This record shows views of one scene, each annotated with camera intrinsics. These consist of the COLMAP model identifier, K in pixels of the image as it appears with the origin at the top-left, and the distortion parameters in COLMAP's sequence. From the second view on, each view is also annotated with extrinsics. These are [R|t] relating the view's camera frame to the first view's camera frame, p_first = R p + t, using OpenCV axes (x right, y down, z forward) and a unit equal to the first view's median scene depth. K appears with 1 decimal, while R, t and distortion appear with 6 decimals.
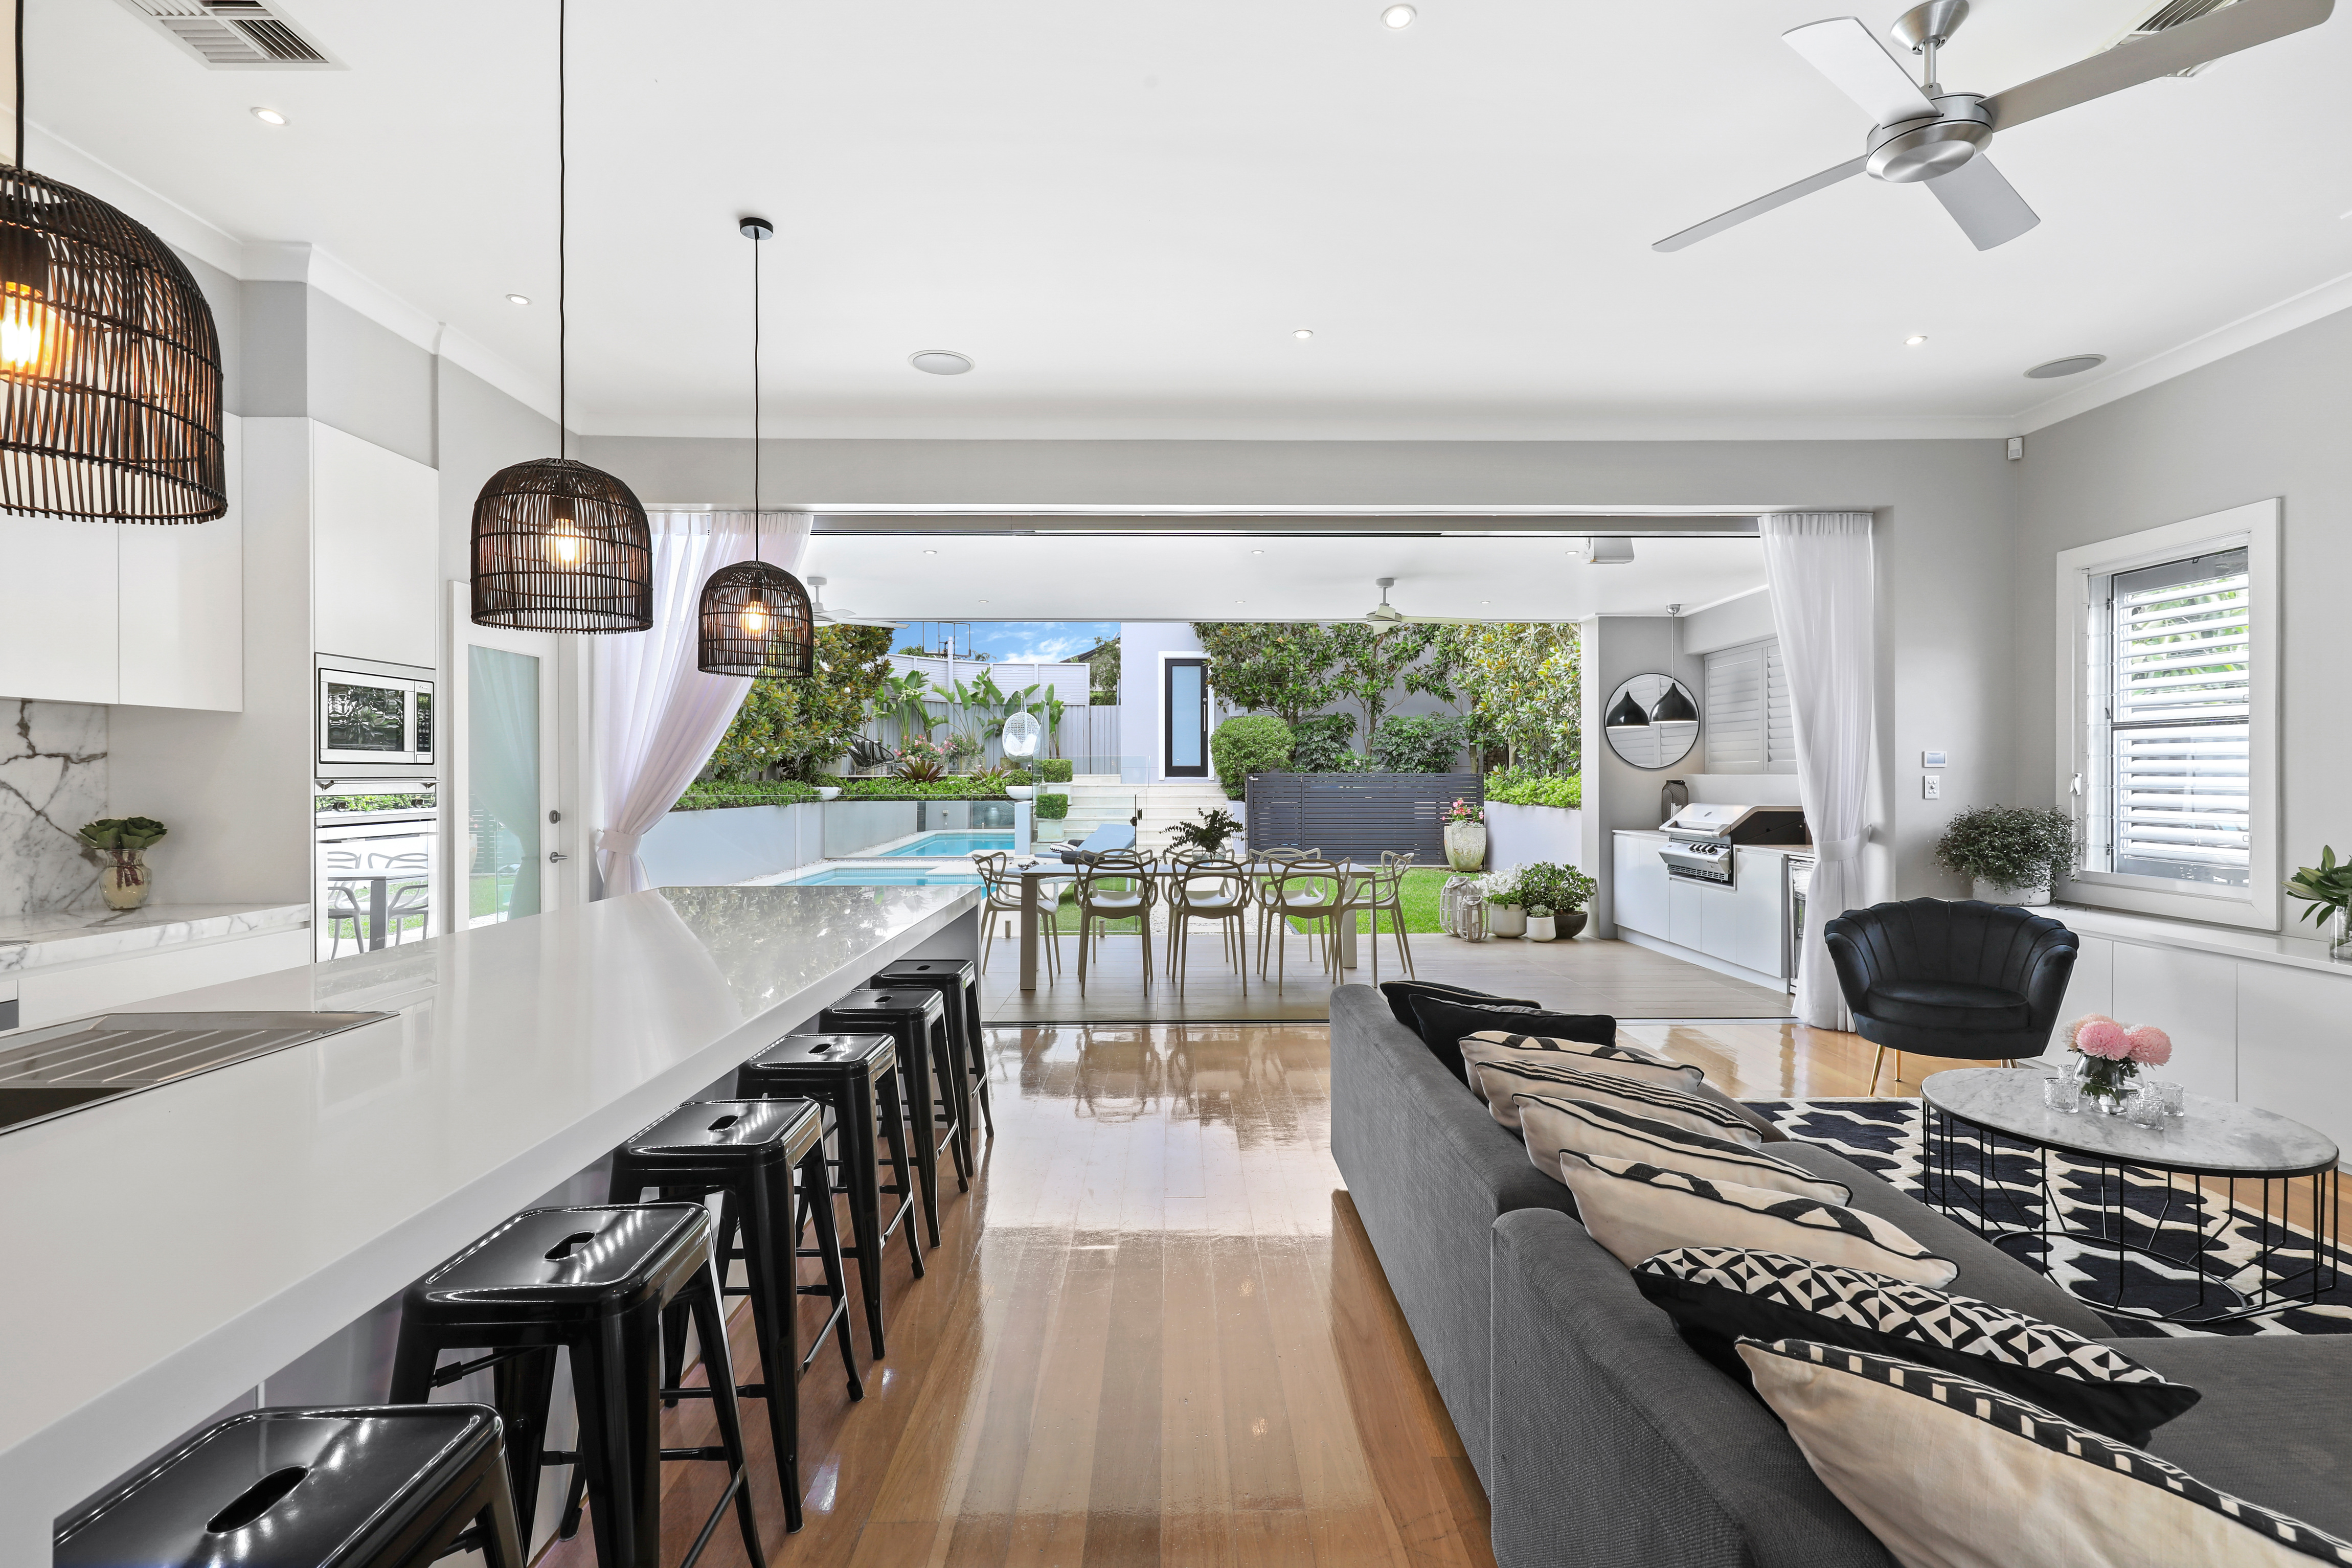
lens RADIAL K [[1062.7, 0, 1181.2], [0, 1062.7, 778.8], [0, 0, 1]] dist [0.000875, 0.000006]
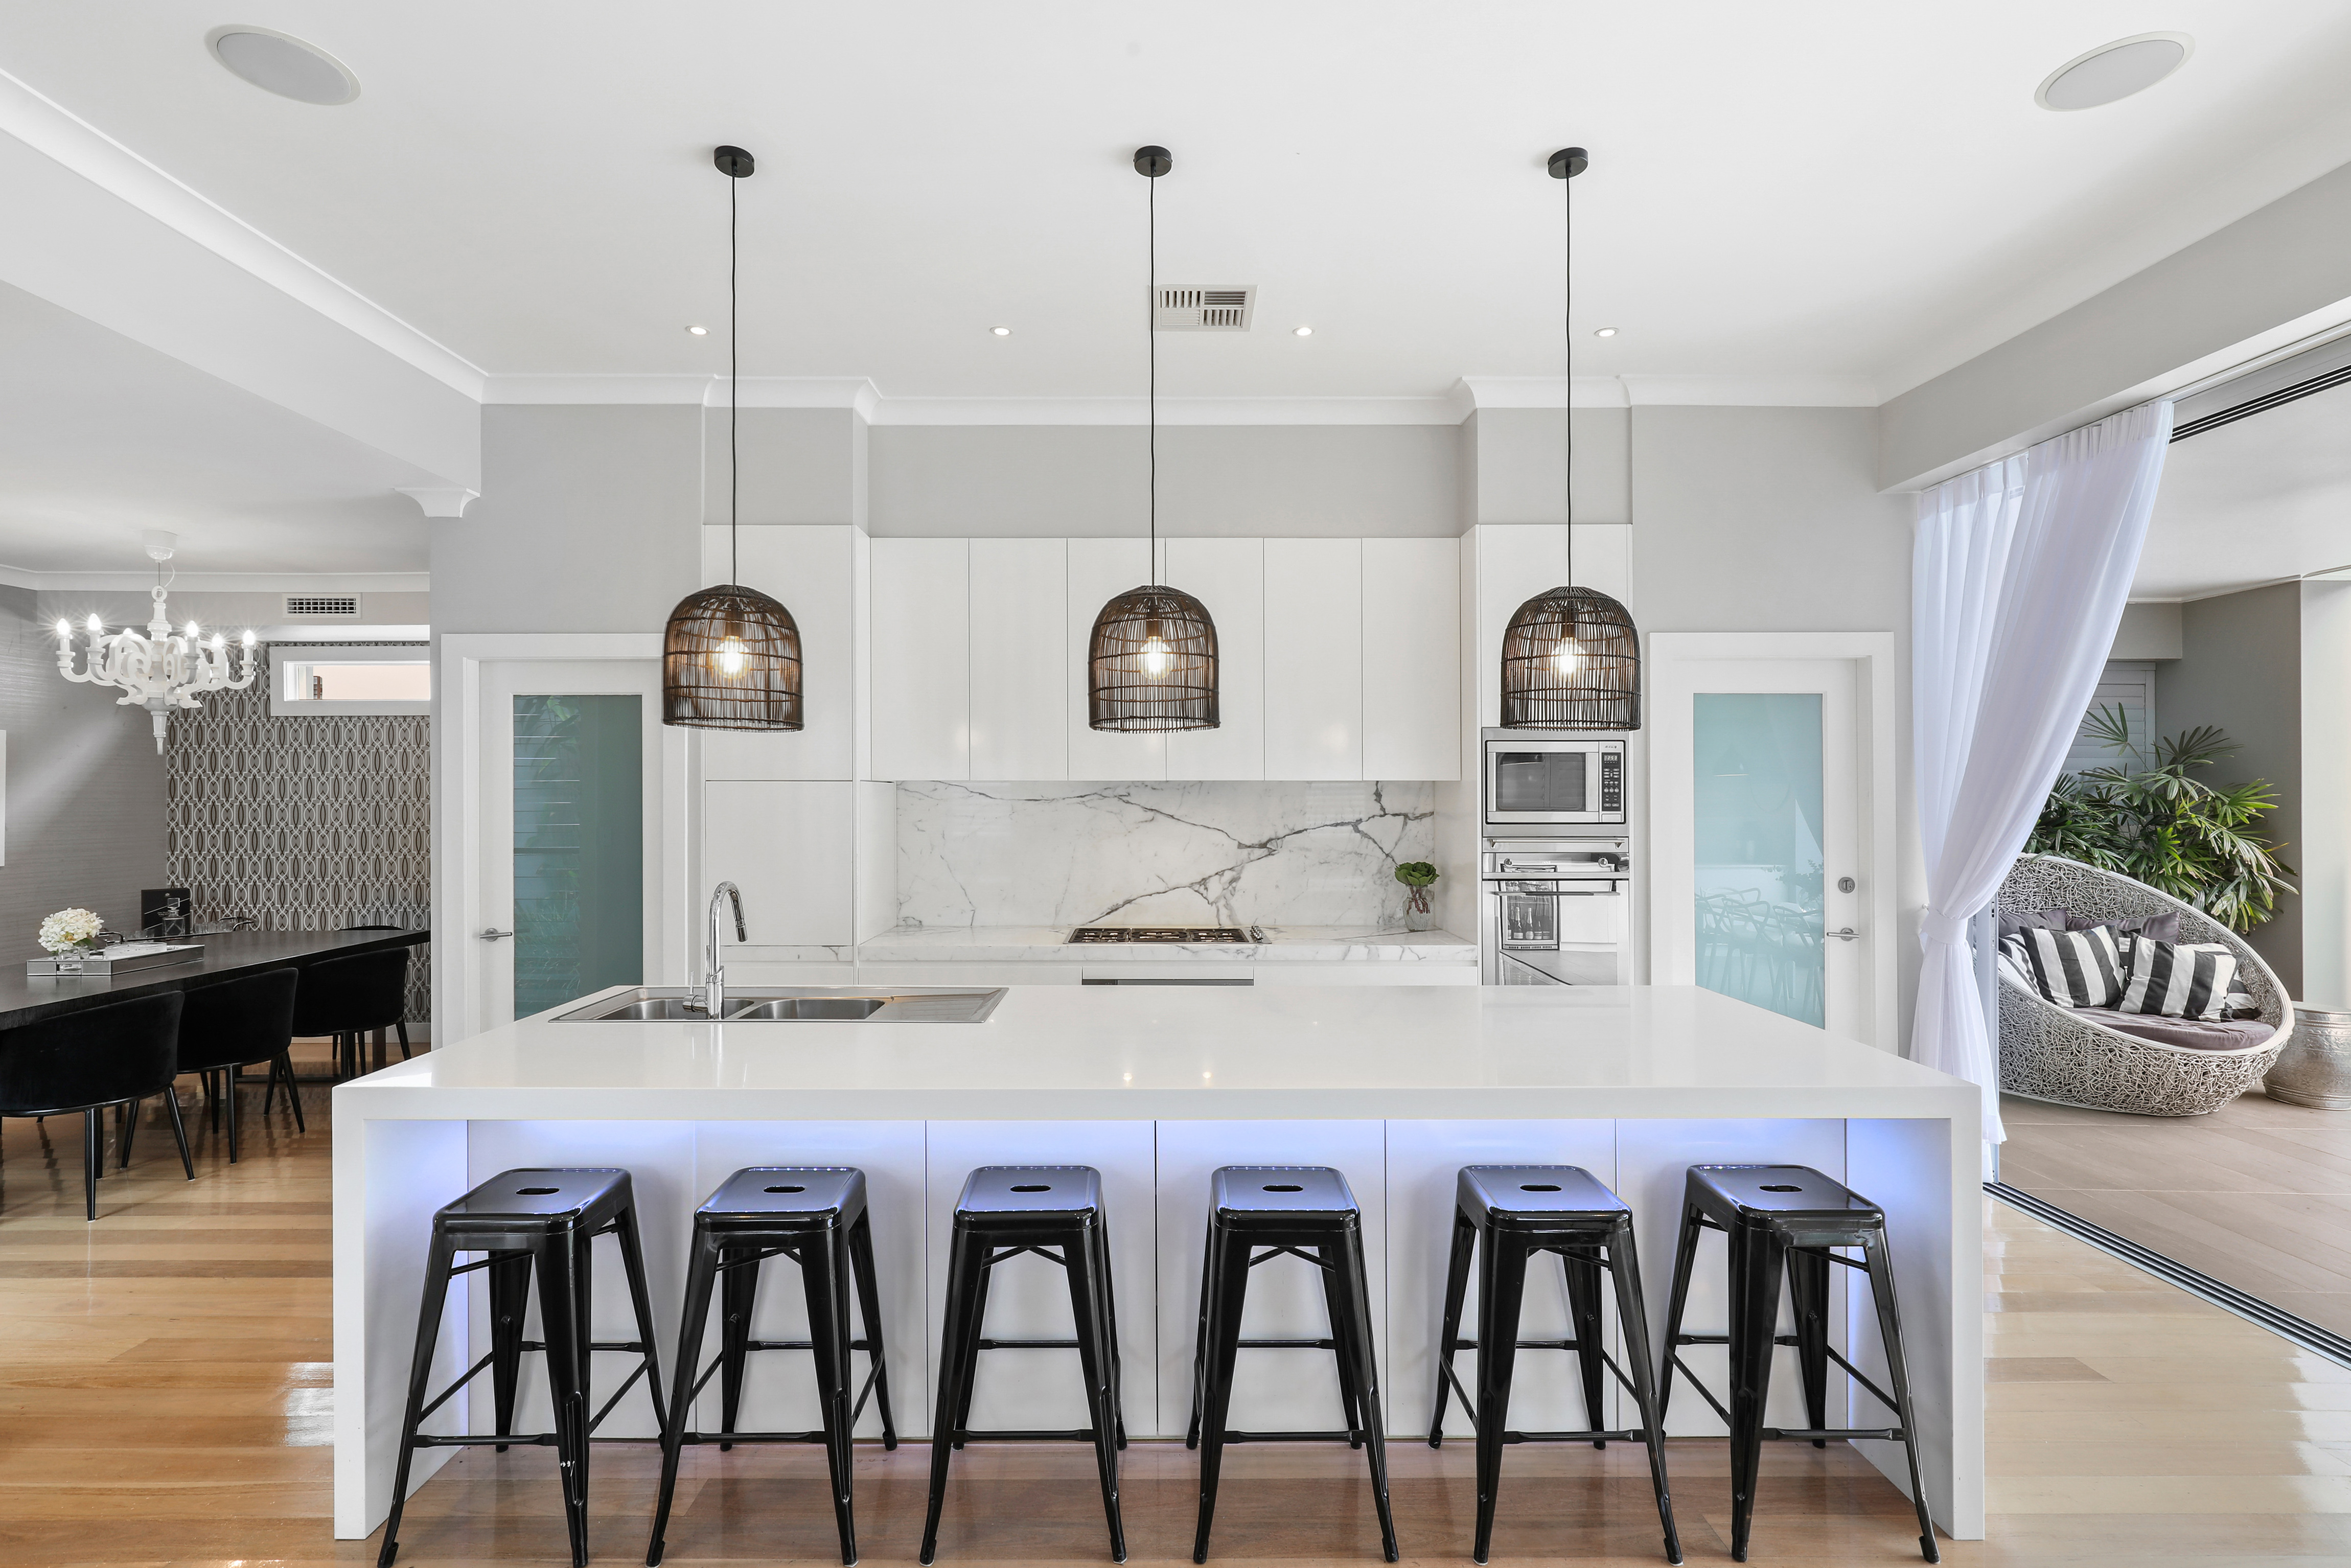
lens RADIAL K [[1133.2, 0, 1175.4], [0, 1133.2, 795.4], [0, 0, 1]] dist [0.003706, 0.000017]
pose [[-0.009374, 0.001823, -0.999954, 0.369213], [-0.003877, 0.999991, 0.001859, -0.041643], [0.999949, 0.003894, -0.009367, 0.615245]]
